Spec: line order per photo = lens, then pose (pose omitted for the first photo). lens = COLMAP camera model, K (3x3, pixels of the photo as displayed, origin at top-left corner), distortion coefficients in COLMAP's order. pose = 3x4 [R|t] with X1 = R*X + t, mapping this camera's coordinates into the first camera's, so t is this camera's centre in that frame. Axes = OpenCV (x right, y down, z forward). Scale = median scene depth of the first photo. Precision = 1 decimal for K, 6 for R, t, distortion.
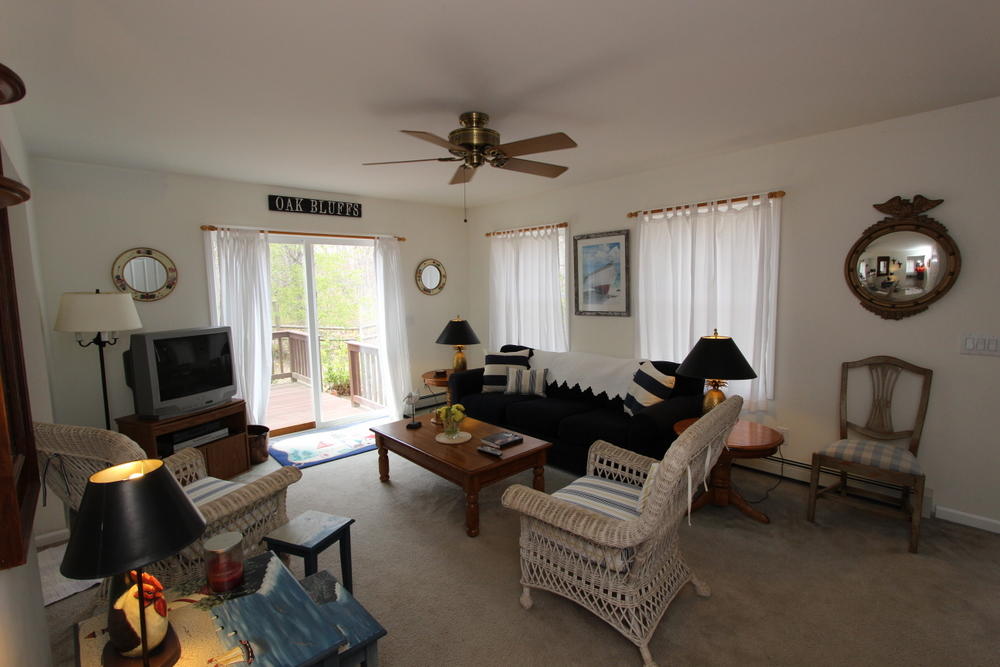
lens RADIAL K [[474.2, 0, 500.0], [0, 474.2, 333.5], [0, 0, 1]] dist [-0.000575, -0.000260]
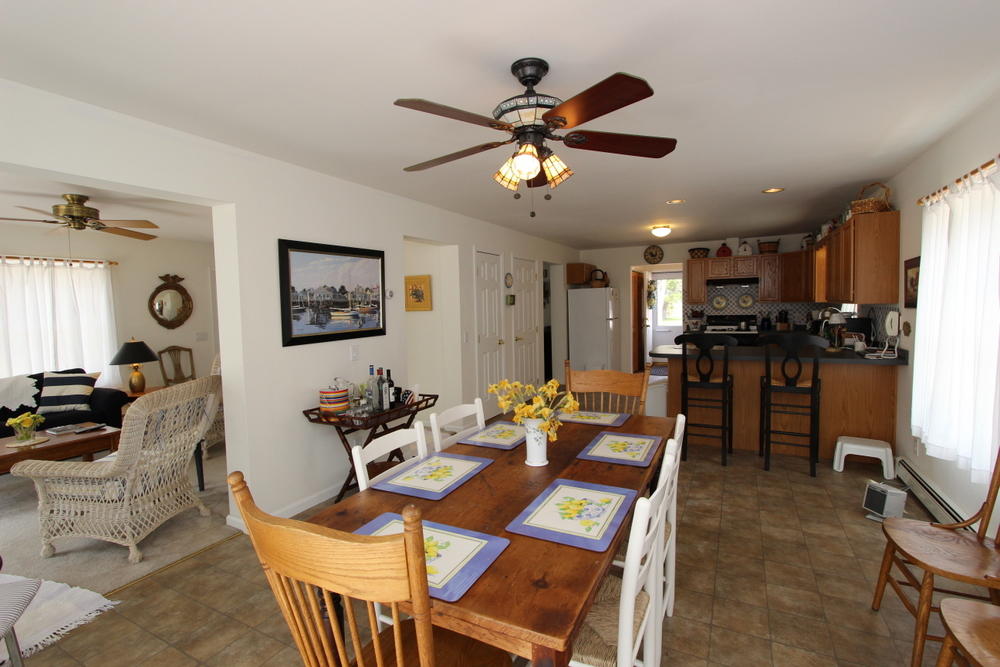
lens RADIAL K [[474.2, 0, 500.0], [0, 474.2, 333.5], [0, 0, 1]] dist [-0.000575, -0.000260]
pose [[-0.361396, -0.033697, 0.931803, -1.769228], [0.123997, 0.988734, 0.083848, -0.004364], [-0.924131, 0.145843, -0.353146, 0.368042]]
